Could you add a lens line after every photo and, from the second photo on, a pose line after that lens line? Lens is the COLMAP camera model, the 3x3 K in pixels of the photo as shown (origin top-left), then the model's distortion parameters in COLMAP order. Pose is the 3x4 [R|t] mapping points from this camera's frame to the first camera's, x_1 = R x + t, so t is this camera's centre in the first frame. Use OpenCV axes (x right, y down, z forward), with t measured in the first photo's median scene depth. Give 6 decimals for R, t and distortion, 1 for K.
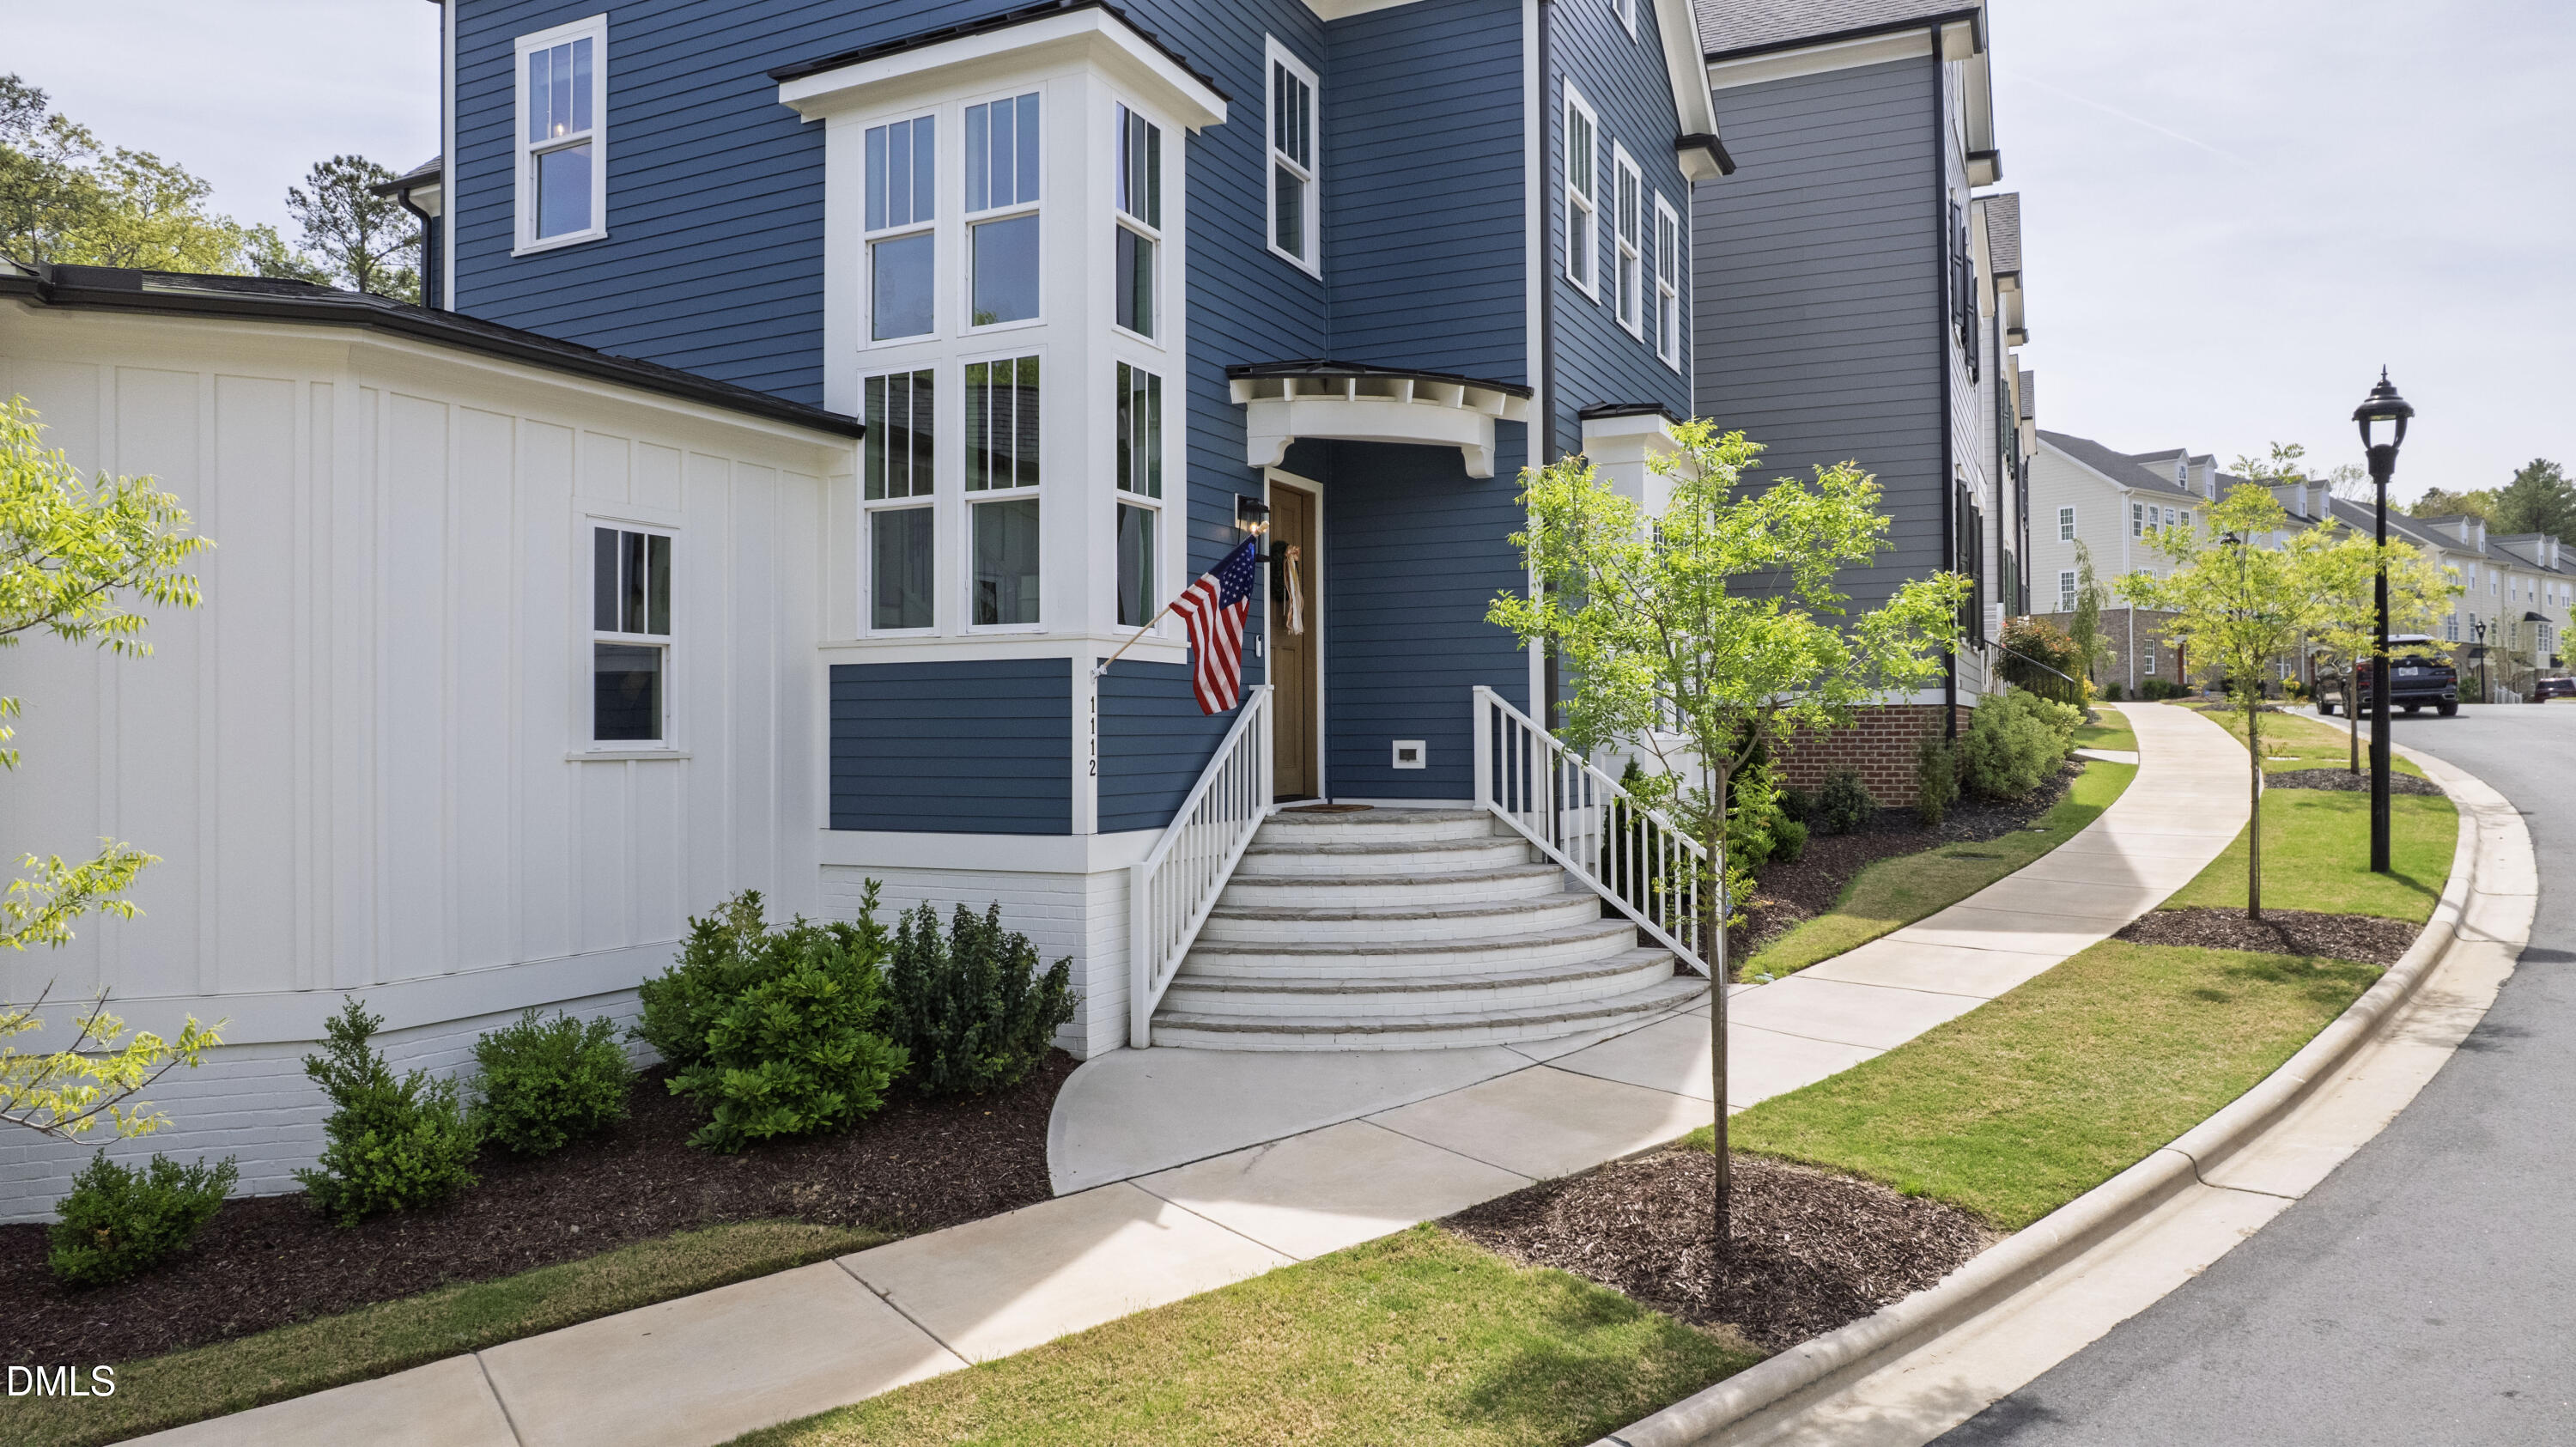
lens RADIAL K [[1635.9, 0, 1288.0], [0, 1635.9, 723.5], [0, 0, 1]] dist [-0.067635, 0.061439]
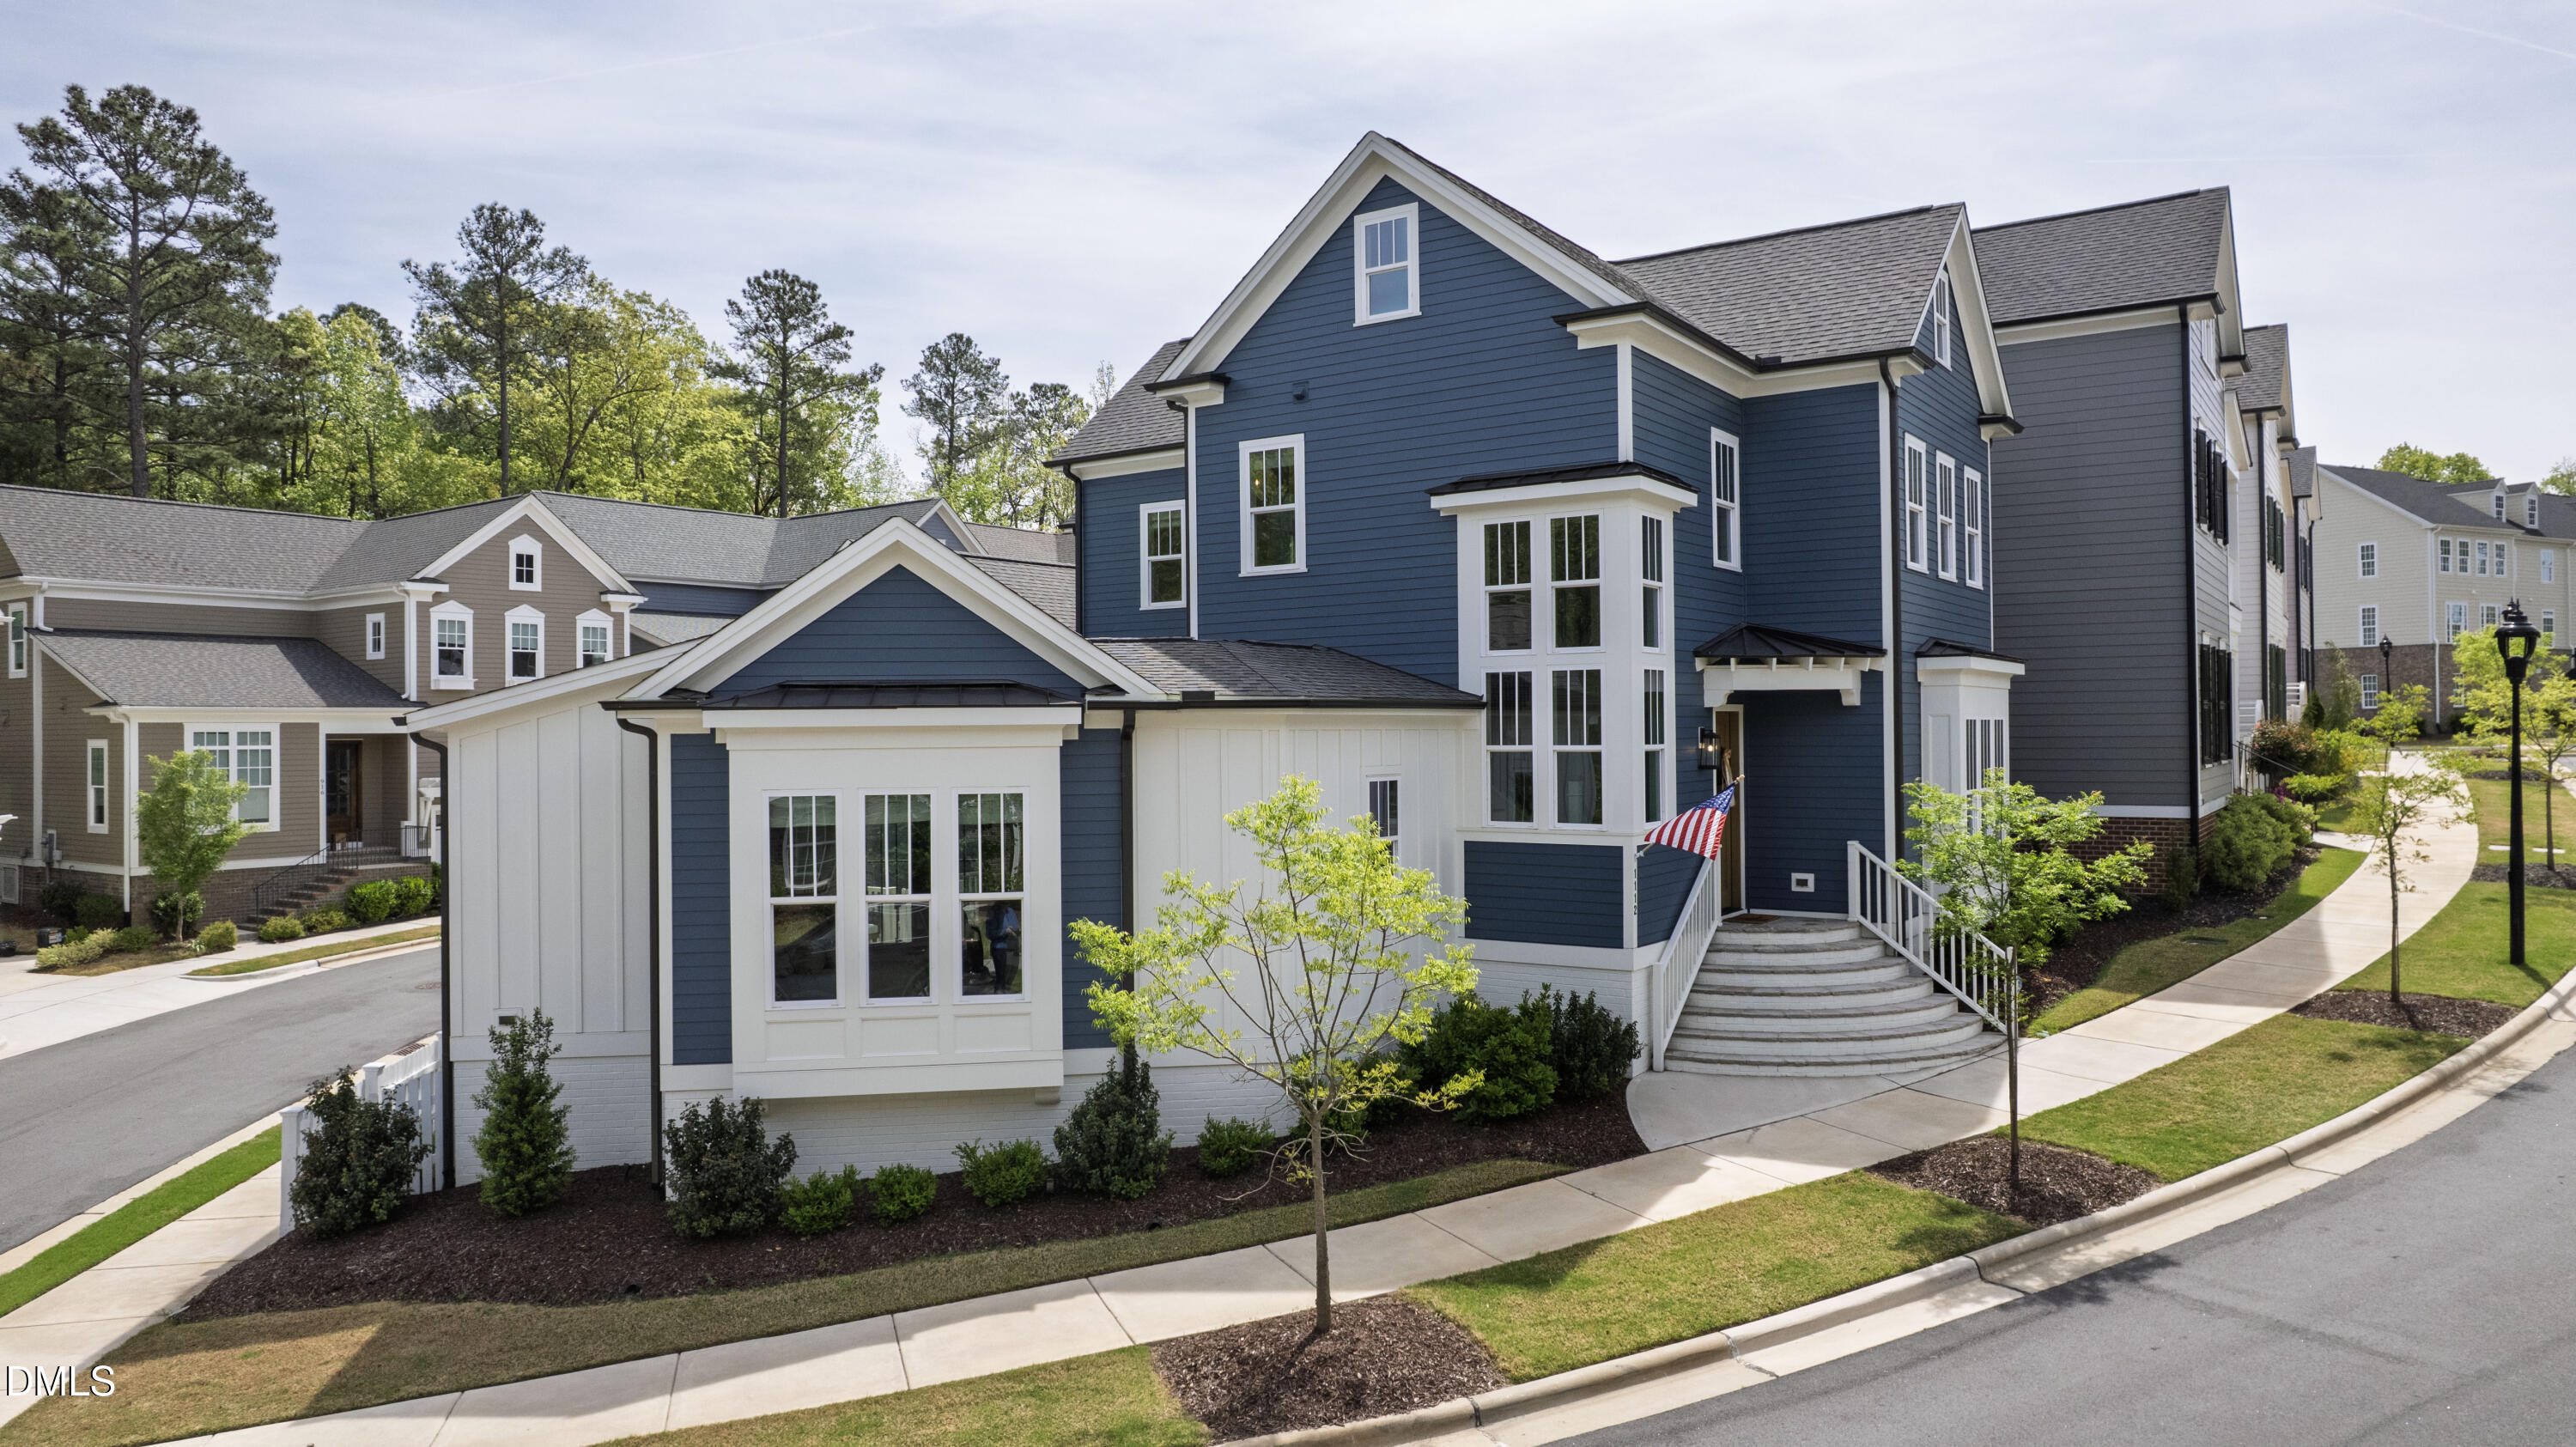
lens RADIAL K [[1635.9, 0, 1288.0], [0, 1635.9, 723.5], [0, 0, 1]] dist [-0.067635, 0.061439]
pose [[0.987099, -0.004698, -0.160044, -0.195178], [0.005305, 0.999980, 0.003365, -0.169539], [0.160025, -0.004171, 0.987104, -0.728317]]
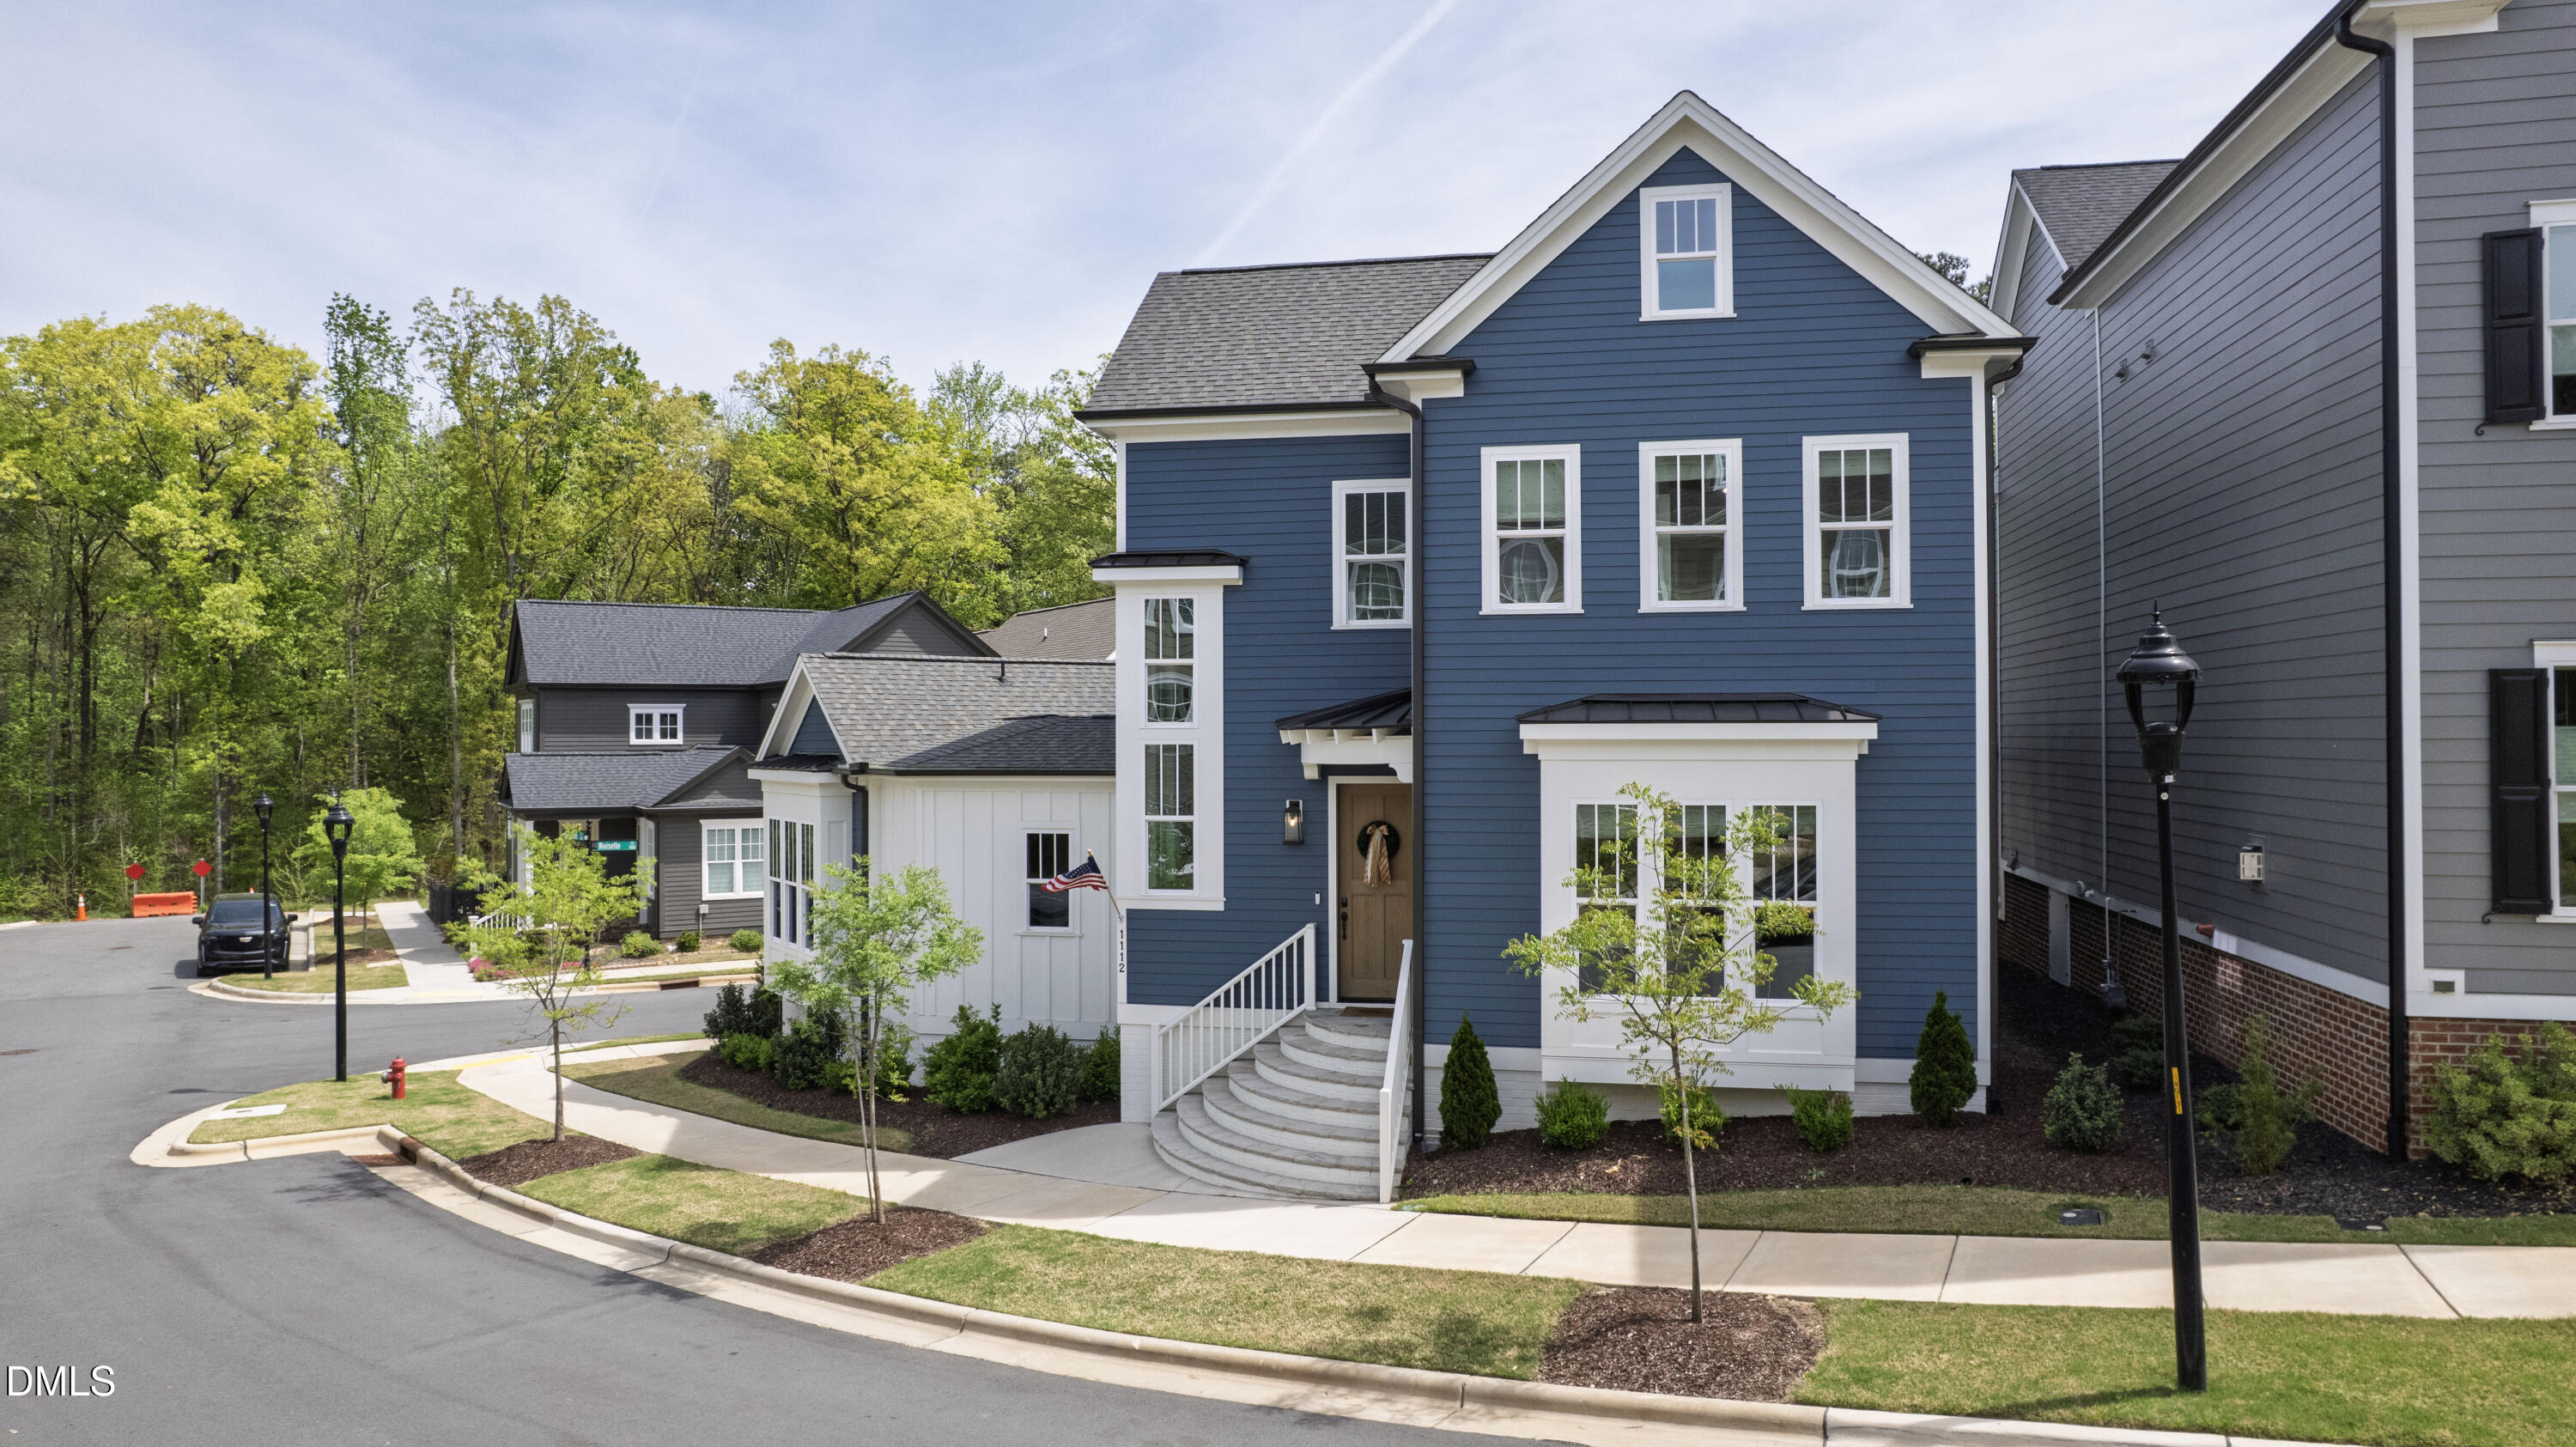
lens RADIAL K [[1635.9, 0, 1288.0], [0, 1635.9, 723.5], [0, 0, 1]] dist [-0.067635, 0.061439]
pose [[0.244630, 0.009669, -0.969568, 1.678703], [0.023173, 0.999606, 0.015815, -0.268433], [0.969340, -0.026337, 0.244309, 0.692093]]
